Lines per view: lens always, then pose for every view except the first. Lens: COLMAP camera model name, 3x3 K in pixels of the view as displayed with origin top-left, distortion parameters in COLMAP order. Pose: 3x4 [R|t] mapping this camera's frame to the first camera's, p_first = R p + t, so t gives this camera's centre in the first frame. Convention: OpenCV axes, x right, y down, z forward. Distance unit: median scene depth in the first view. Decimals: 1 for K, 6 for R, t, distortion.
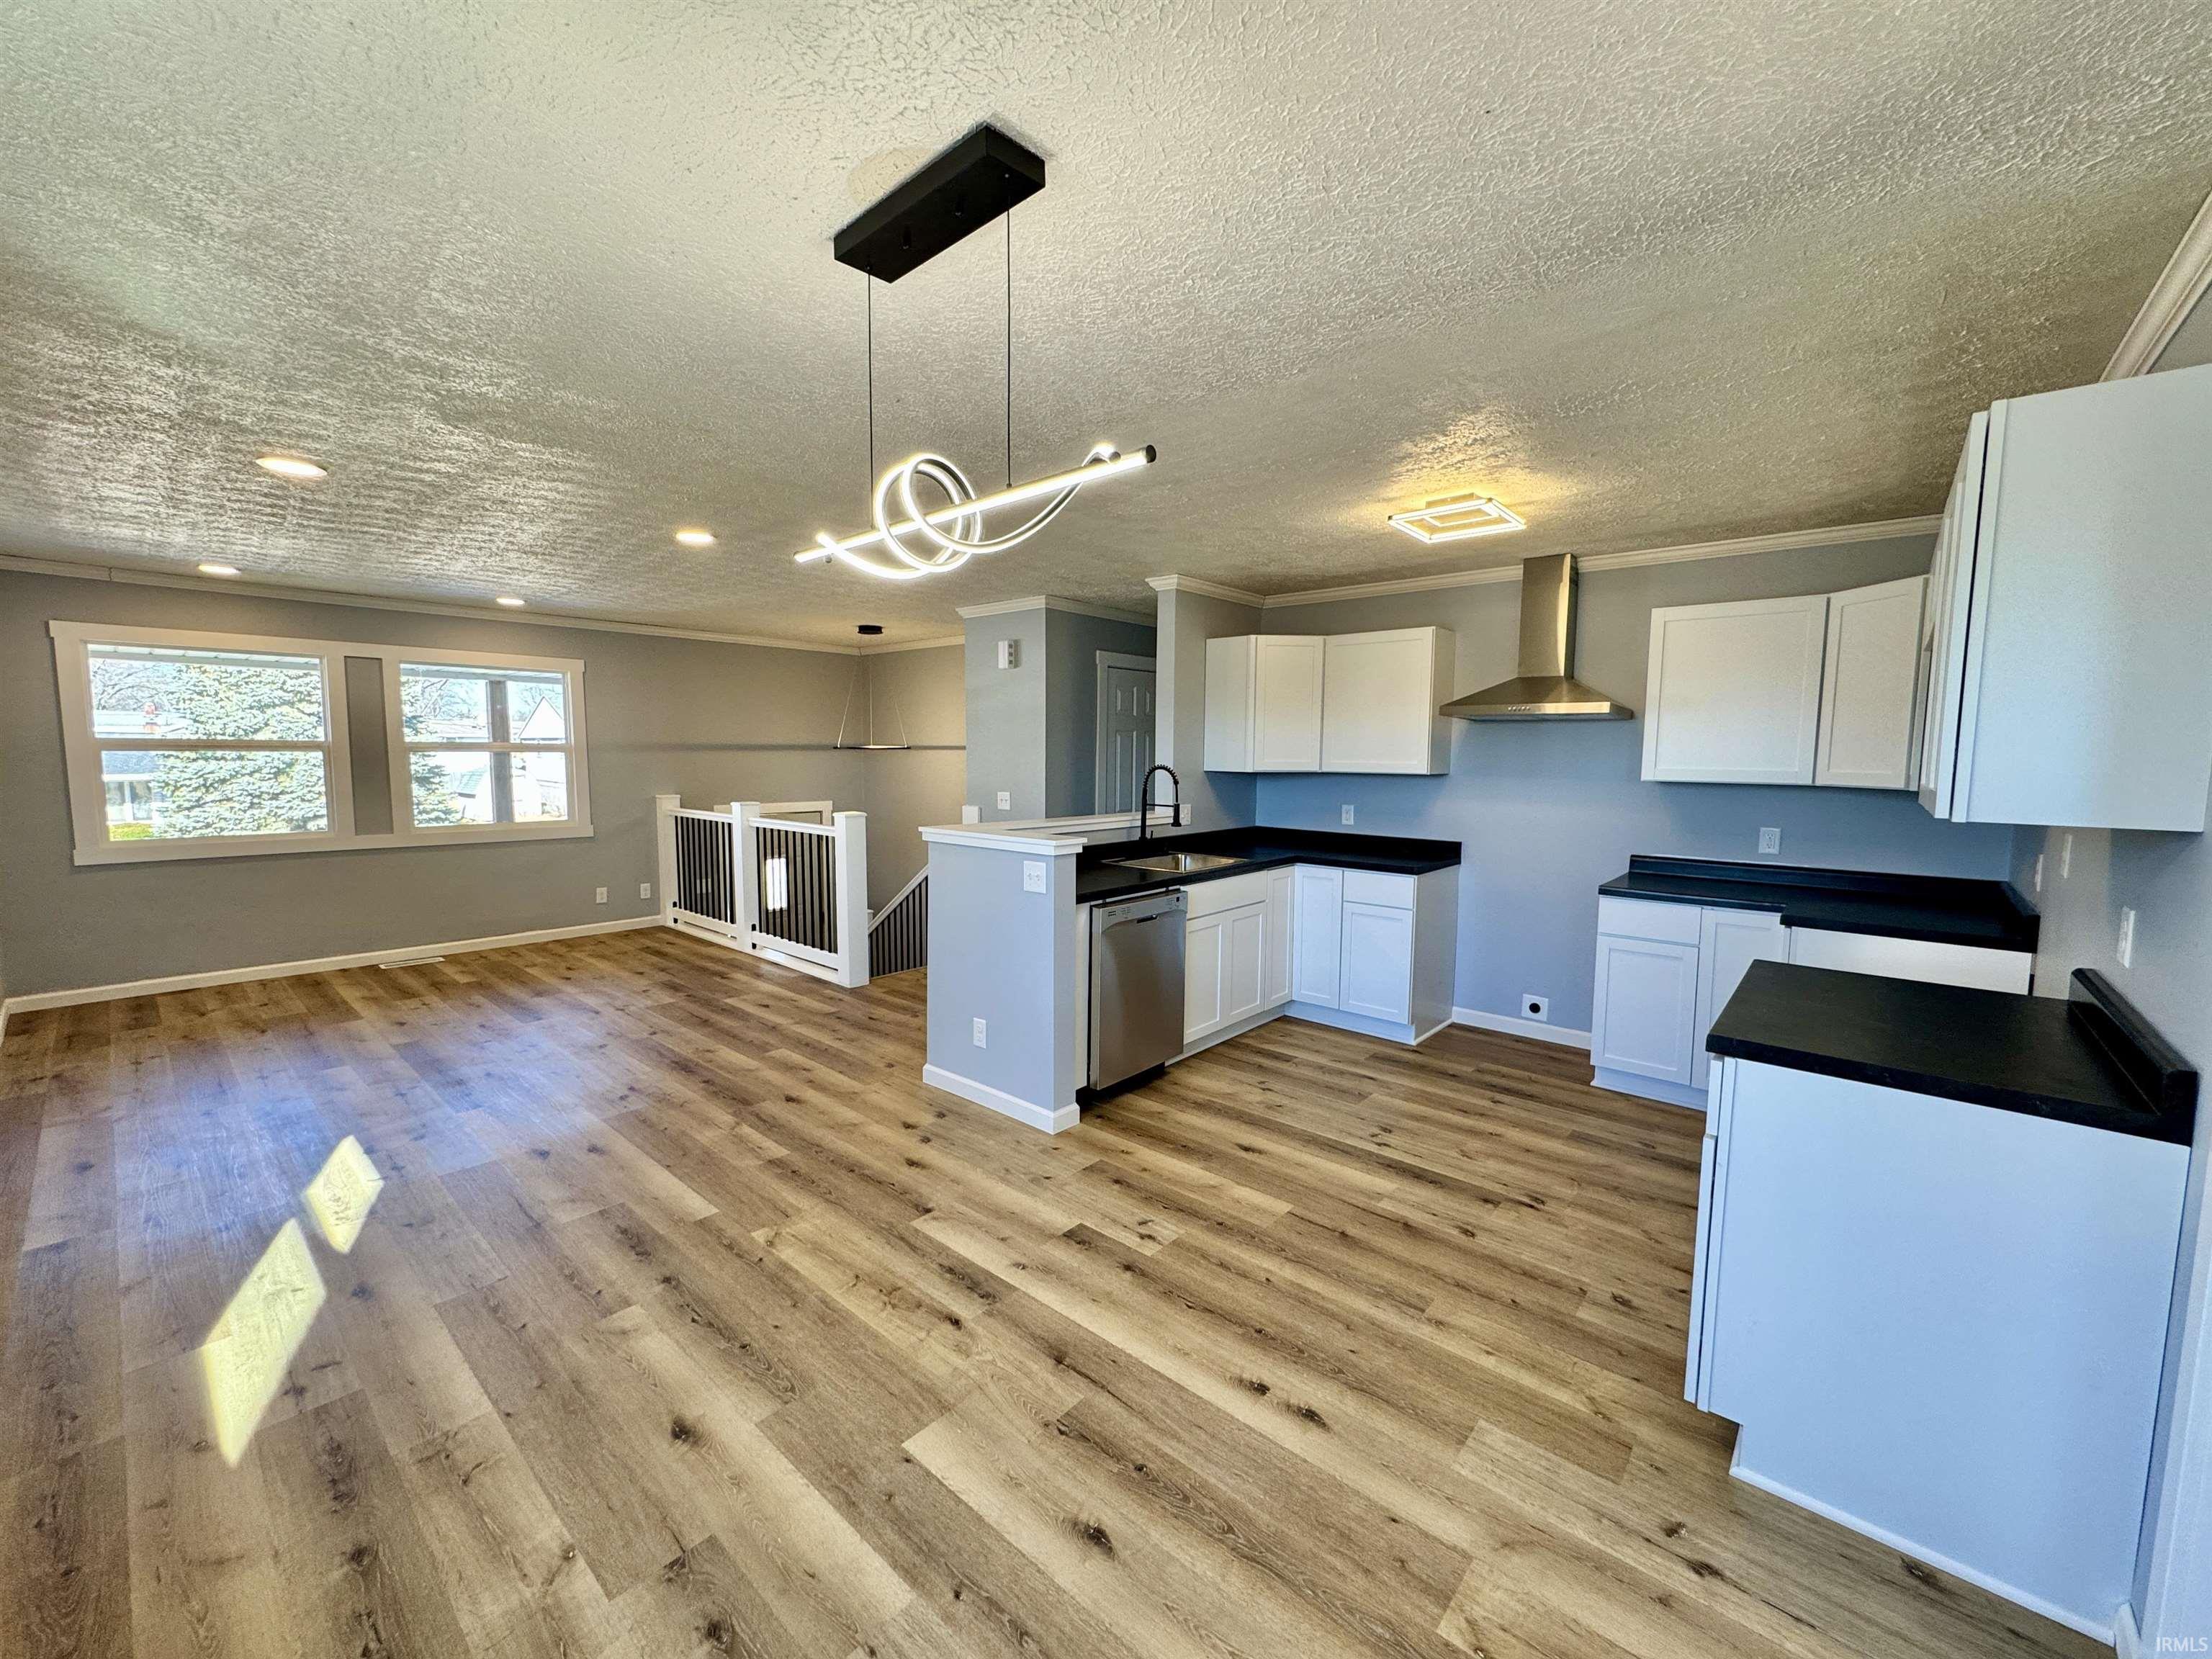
lens RADIAL K [[882.9, 0, 1103.7], [0, 882.9, 838.6], [0, 0, 1]] dist [-0.001894, 0.000102]
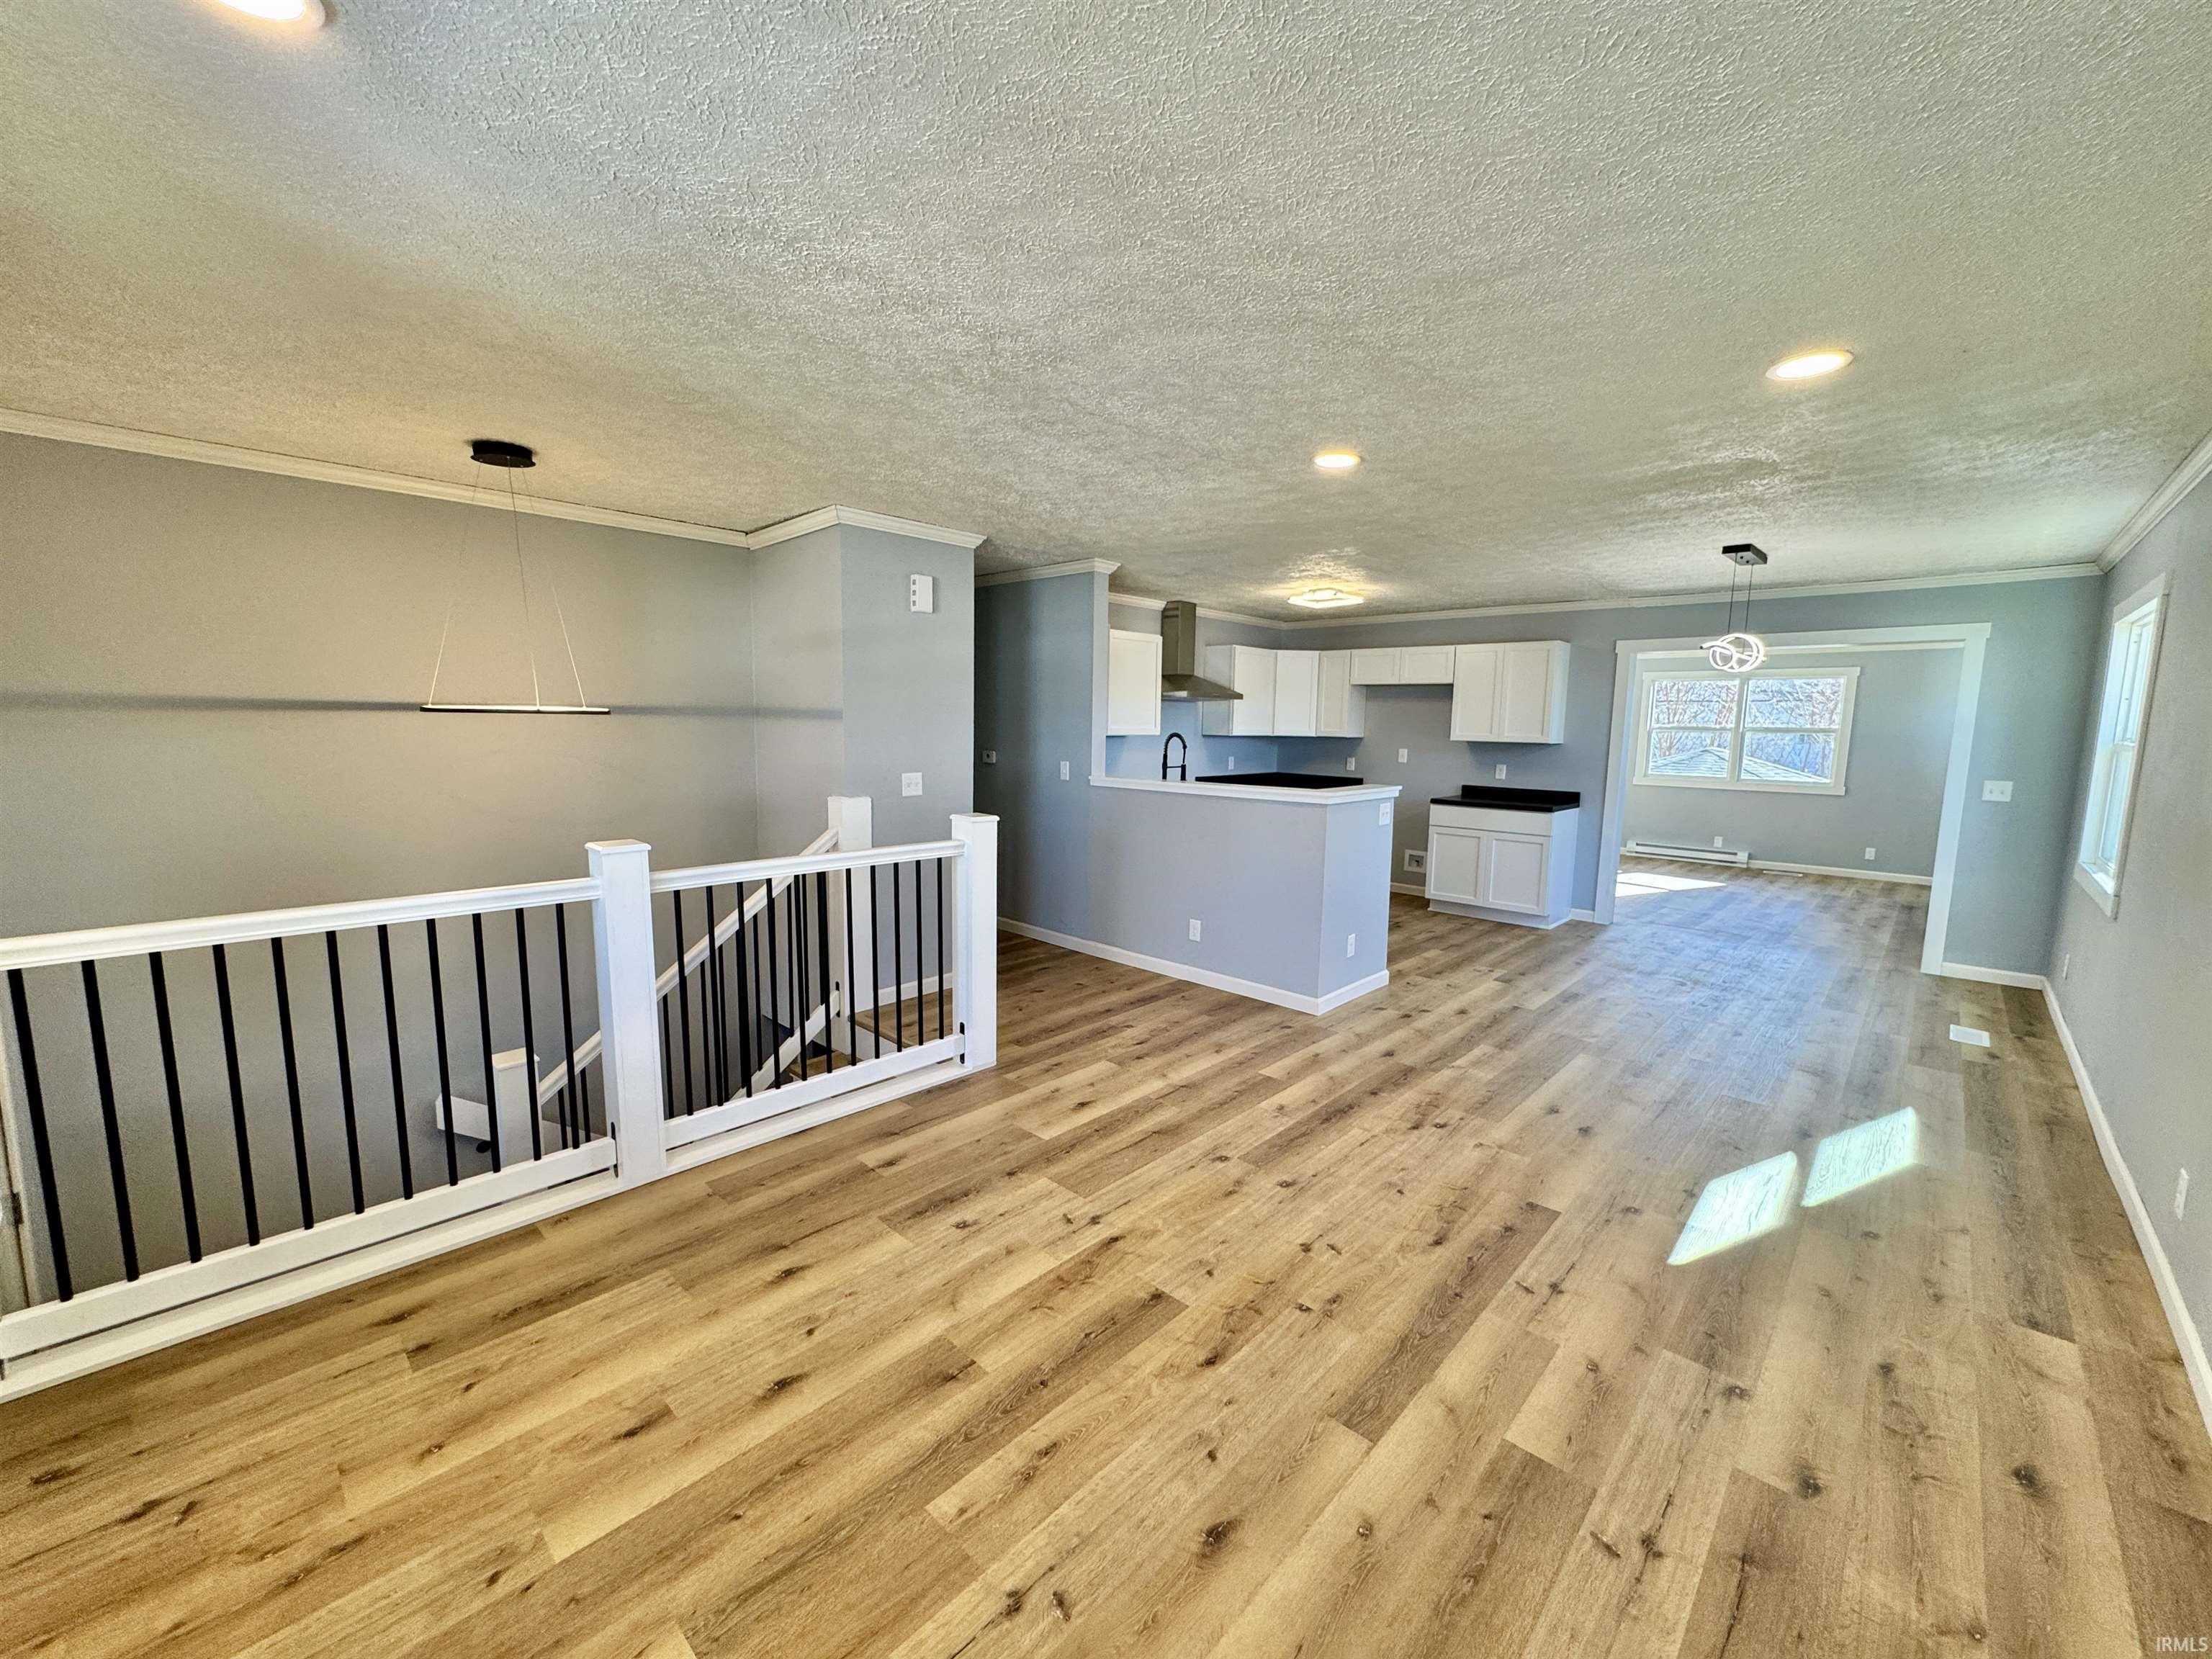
lens RADIAL K [[882.9, 0, 1111.6], [0, 882.9, 828.2], [0, 0, 1]] dist [-0.001894, 0.000102]
pose [[0.032363, -0.130255, 0.990952, -1.338791], [0.082607, 0.988428, 0.127225, -0.136086], [-0.996057, 0.077742, 0.042749, 1.217662]]
